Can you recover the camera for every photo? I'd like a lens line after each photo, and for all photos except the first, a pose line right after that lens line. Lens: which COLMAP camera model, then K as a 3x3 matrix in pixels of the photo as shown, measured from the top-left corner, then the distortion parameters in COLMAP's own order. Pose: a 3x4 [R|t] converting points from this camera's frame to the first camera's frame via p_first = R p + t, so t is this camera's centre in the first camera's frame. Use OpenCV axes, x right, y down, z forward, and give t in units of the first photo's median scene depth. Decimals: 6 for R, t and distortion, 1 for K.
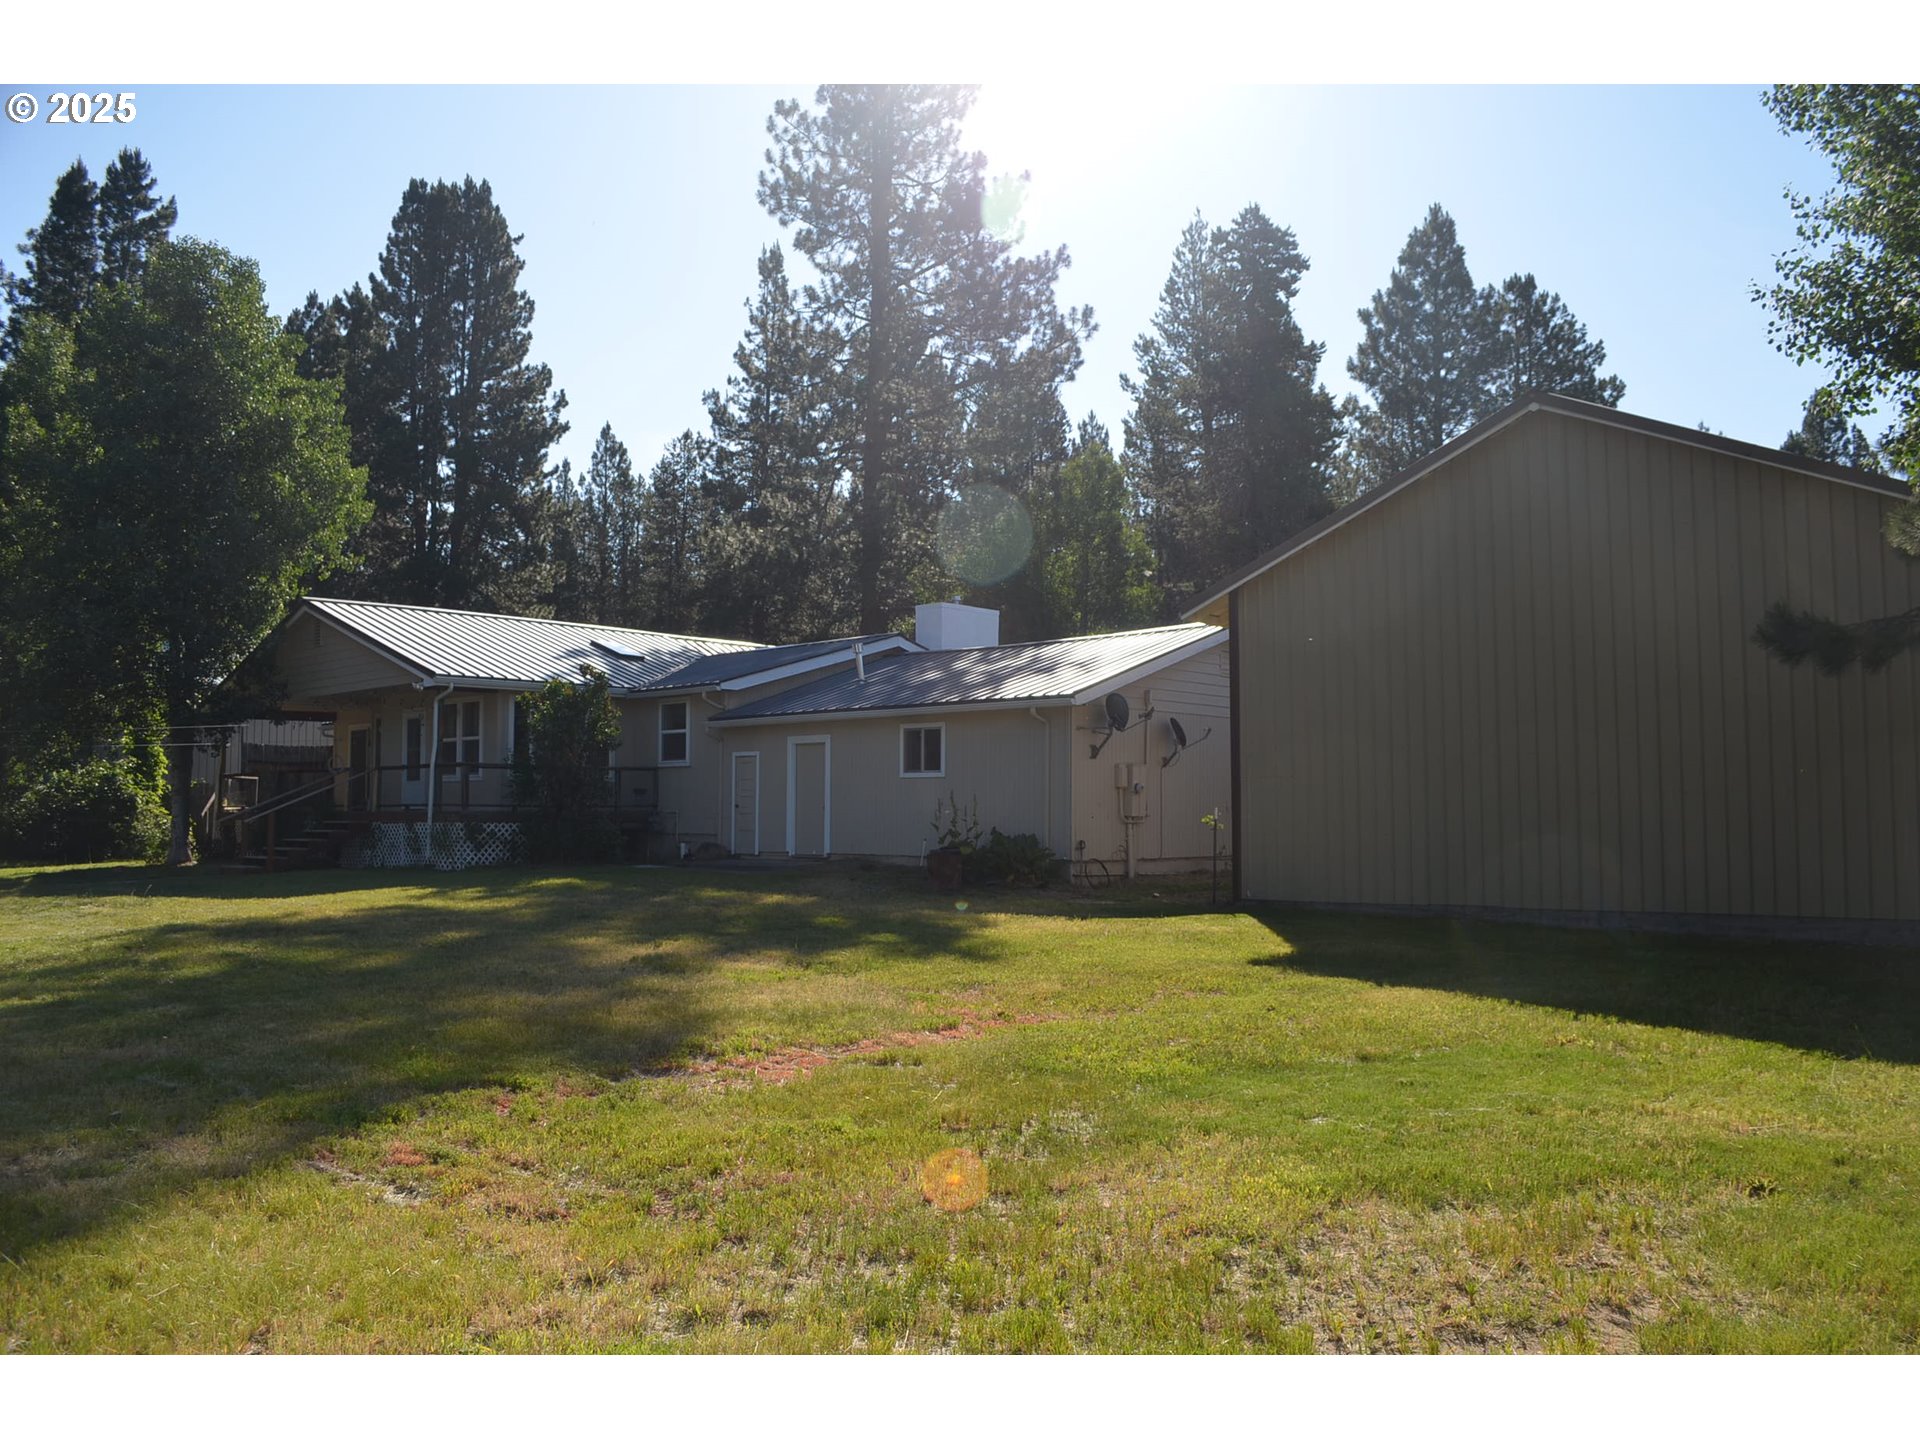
lens RADIAL K [[1512.3, 0, 977.7], [0, 1512.3, 731.1], [0, 0, 1]] dist [-0.081408, 0.013116]
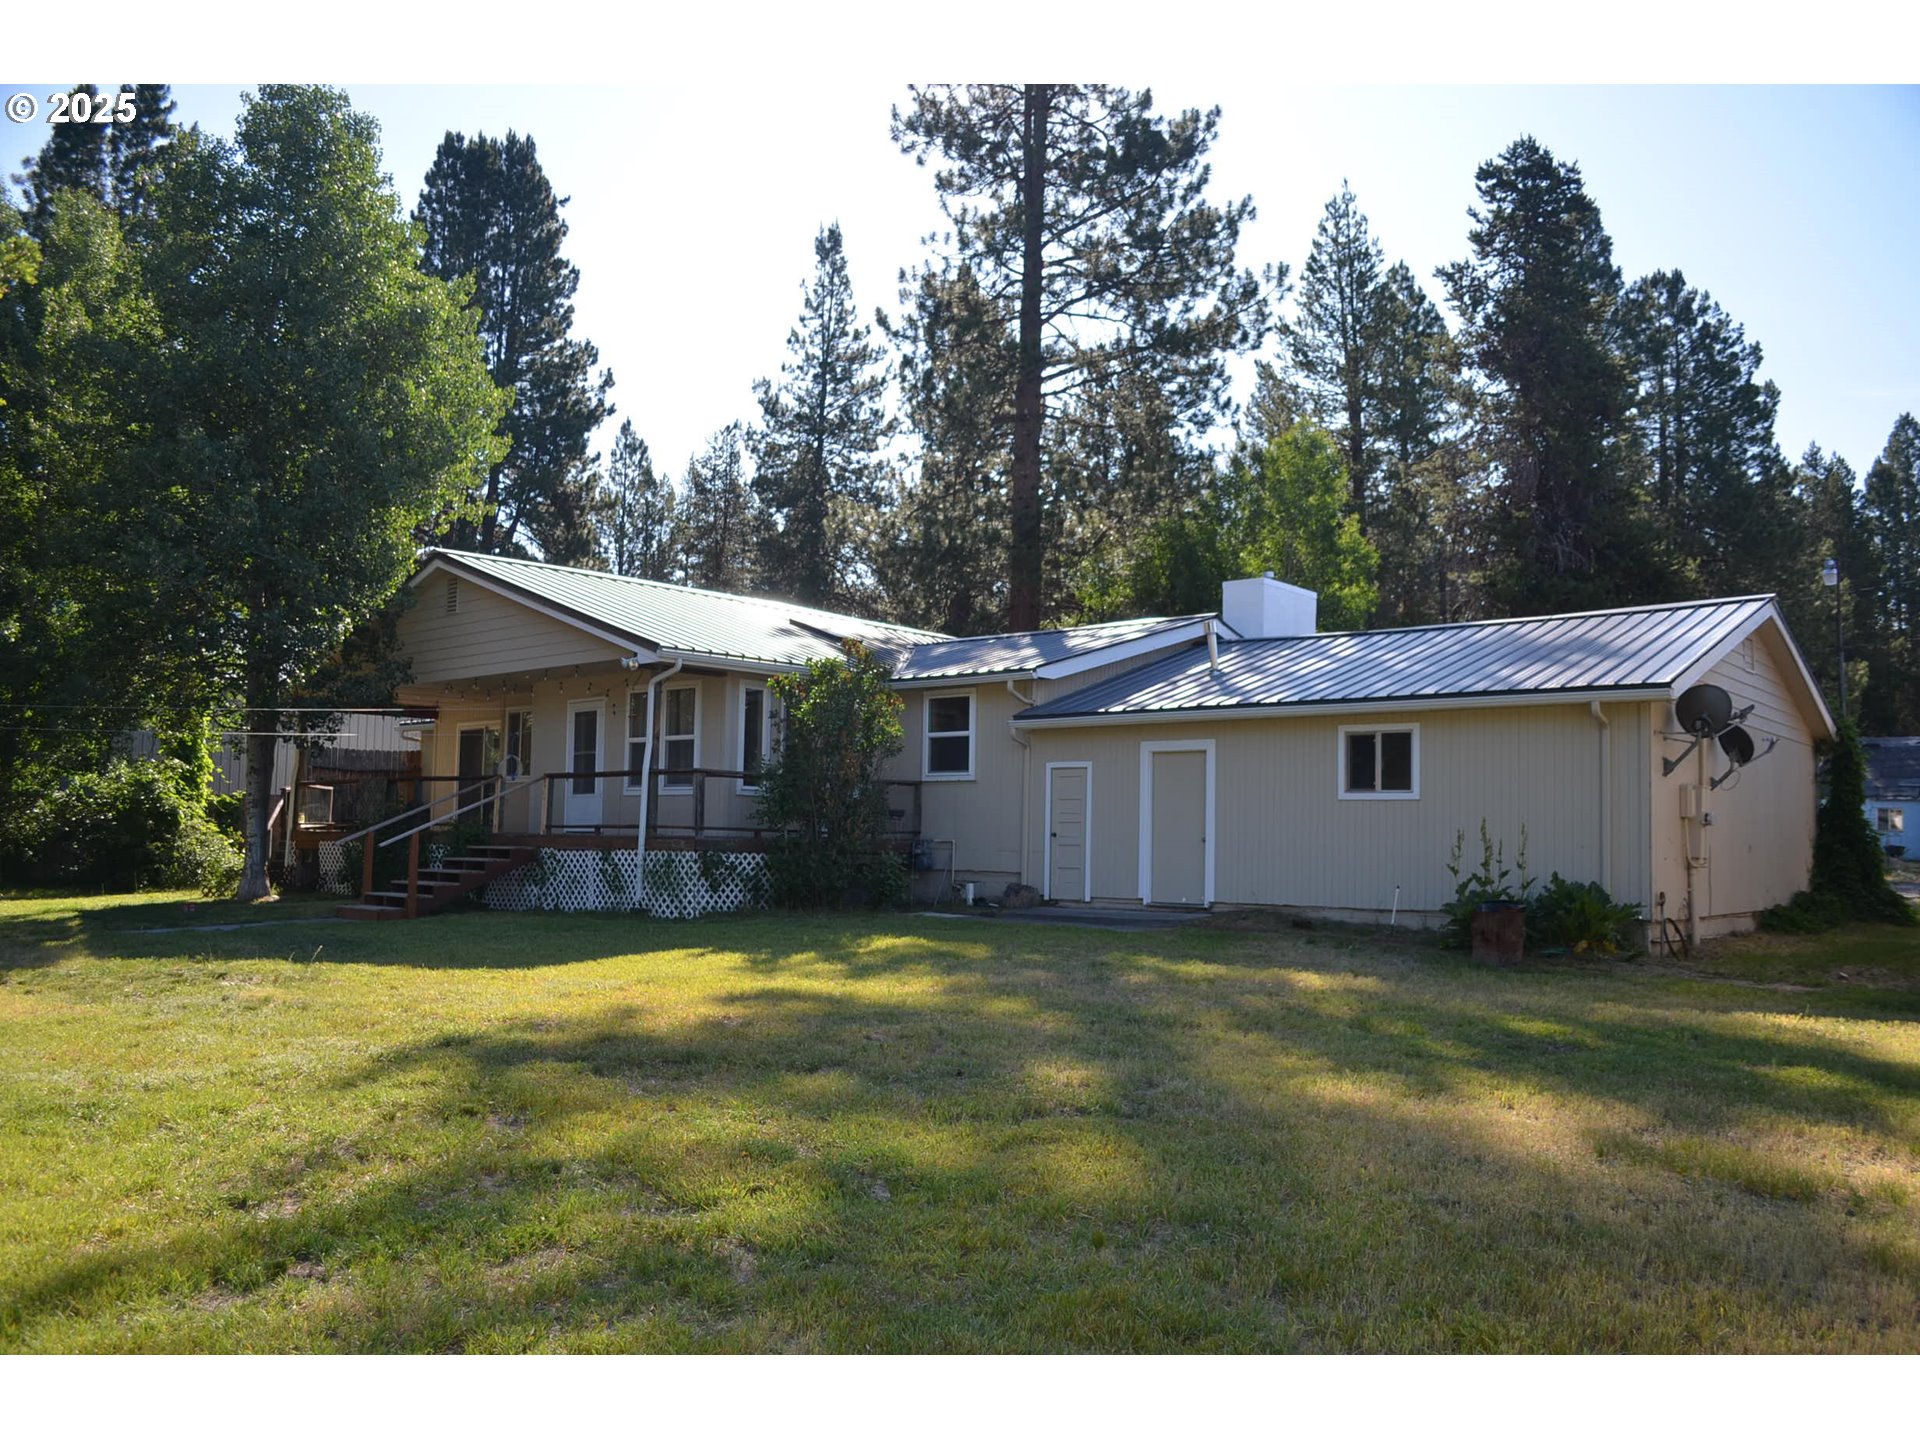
lens RADIAL K [[1512.3, 0, 977.7], [0, 1512.3, 731.1], [0, 0, 1]] dist [-0.081408, 0.013116]
pose [[0.999343, 0.018647, 0.031092, -0.103688], [-0.018051, 0.999650, -0.019335, 0.006432], [-0.031442, 0.018761, 0.999329, 0.120760]]
